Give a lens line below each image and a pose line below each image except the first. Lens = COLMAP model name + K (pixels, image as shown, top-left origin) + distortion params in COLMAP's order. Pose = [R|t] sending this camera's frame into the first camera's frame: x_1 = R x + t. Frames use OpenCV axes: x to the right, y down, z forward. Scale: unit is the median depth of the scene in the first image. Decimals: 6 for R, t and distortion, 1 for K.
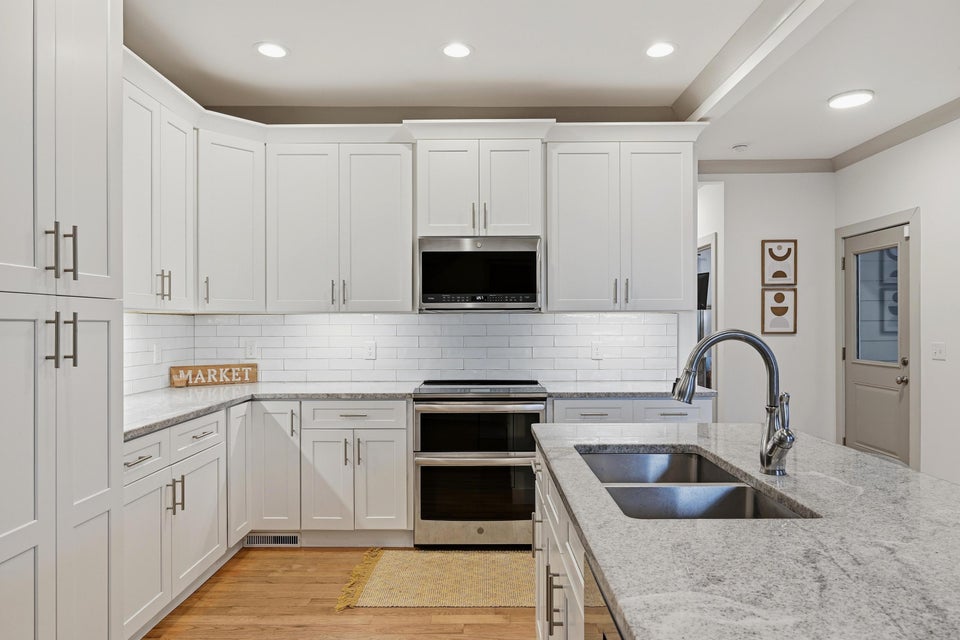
lens RADIAL K [[596.9, 0, 479.7], [0, 596.9, 324.0], [0, 0, 1]] dist [-0.000914, -0.000923]
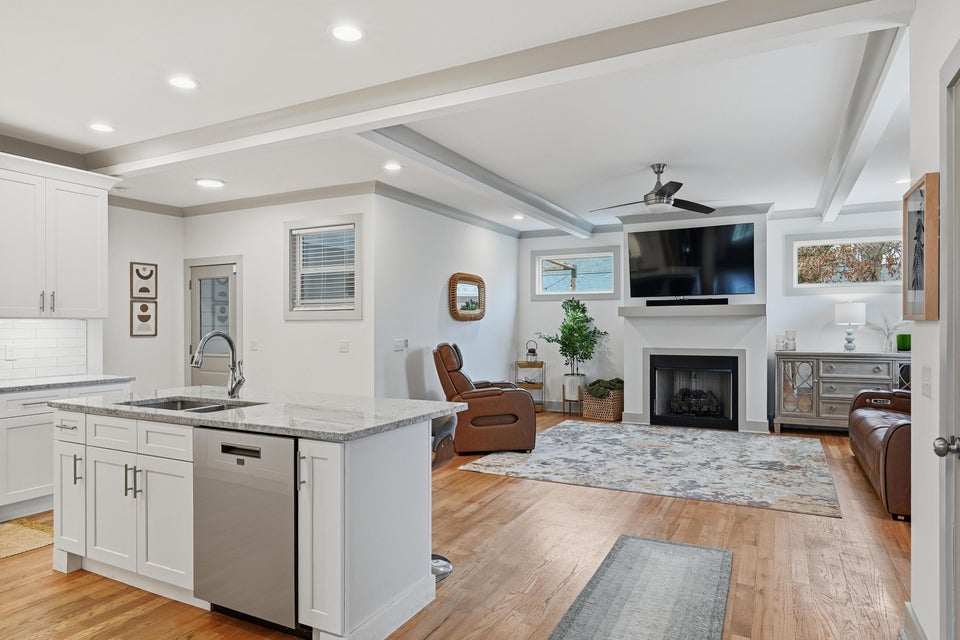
lens RADIAL K [[574.8, 0, 480.4], [0, 574.8, 325.9], [0, 0, 1]] dist [-0.003640, 0.000262]
pose [[0.453908, 0.002906, 0.891044, -0.387644], [0.000617, 0.999993, -0.003575, -0.000671], [-0.891049, 0.002172, 0.453903, -0.297503]]
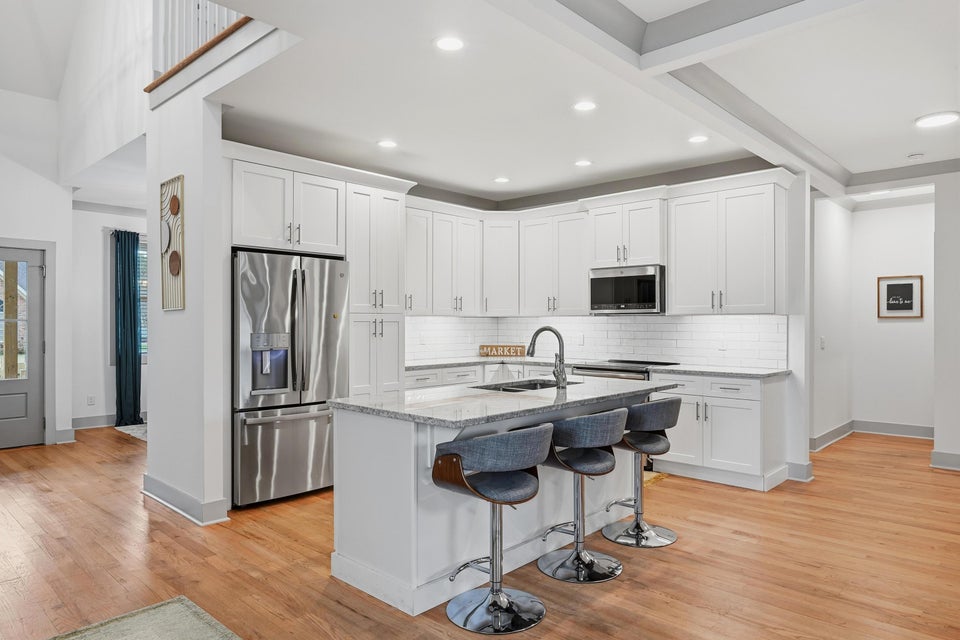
lens RADIAL K [[608.3, 0, 481.5], [0, 608.3, 321.2], [0, 0, 1]] dist [-0.005017, -0.004480]
pose [[0.732582, 0.002278, -0.680675, 0.758990], [-0.001998, 0.999997, 0.001196, -0.005910], [0.680676, 0.000484, 0.732585, -0.384624]]
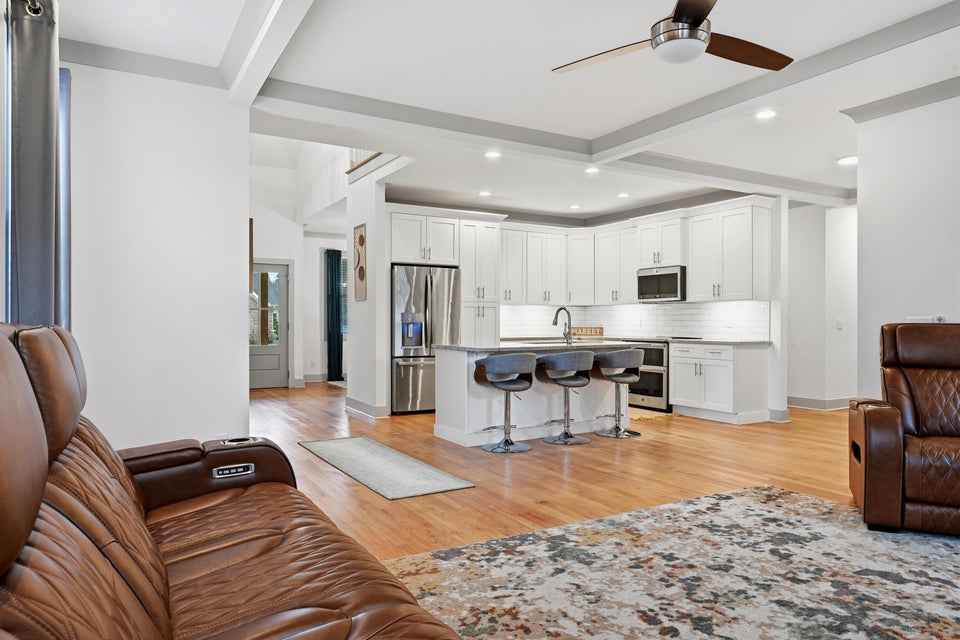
lens RADIAL K [[620.6, 0, 480.0], [0, 620.6, 320.0], [0, 0, 1]] dist [-0.014548, -0.000721]
pose [[0.507954, 0.002834, -0.861379, 1.490178], [-0.001602, 0.999996, 0.002345, 0.034886], [0.861382, 0.000189, 0.507957, -0.632620]]
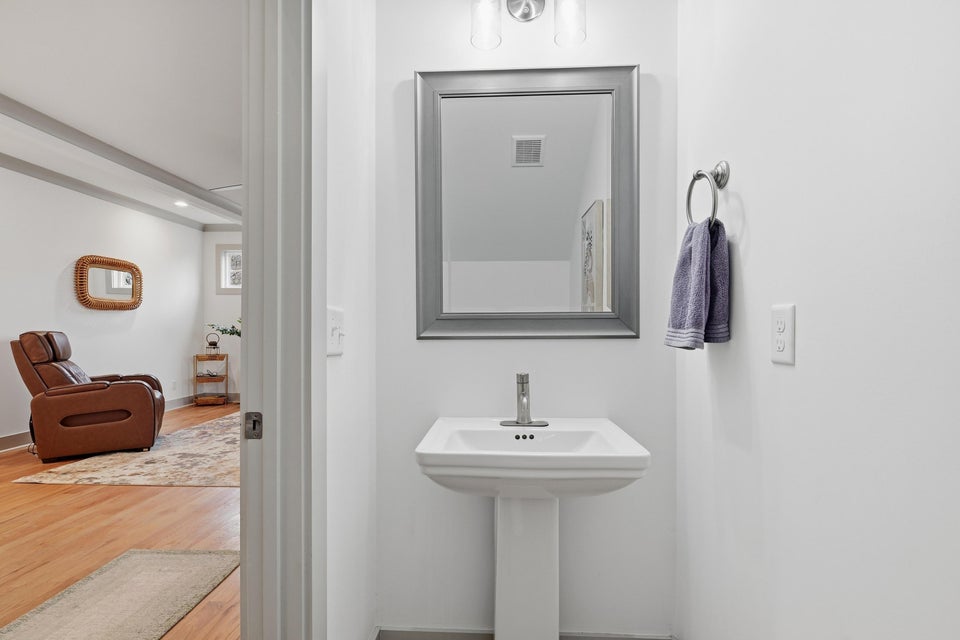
lens RADIAL K [[461.5, 0, 478.4], [0, 461.5, 334.1], [0, 0, 1]] dist [0.000033, 0.000004]
pose [[0.041673, -0.004566, 0.999121, -0.051128], [-0.001351, 0.999988, 0.004627, 0.041780], [-0.999130, -0.001543, 0.041666, -0.565061]]
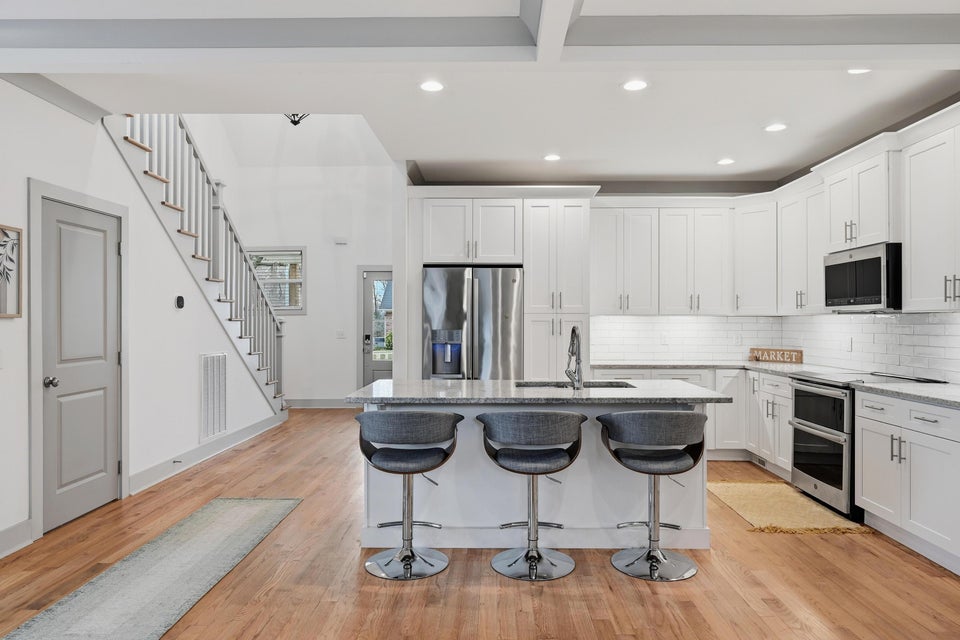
lens RADIAL K [[608.3, 0, 481.5], [0, 608.3, 321.2], [0, 0, 1]] dist [-0.005017, -0.004480]
pose [[-0.014740, 0.001623, -0.999890, 1.133927], [-0.000611, 0.999998, 0.001632, -0.005192], [0.999891, 0.000635, -0.014739, 0.268155]]
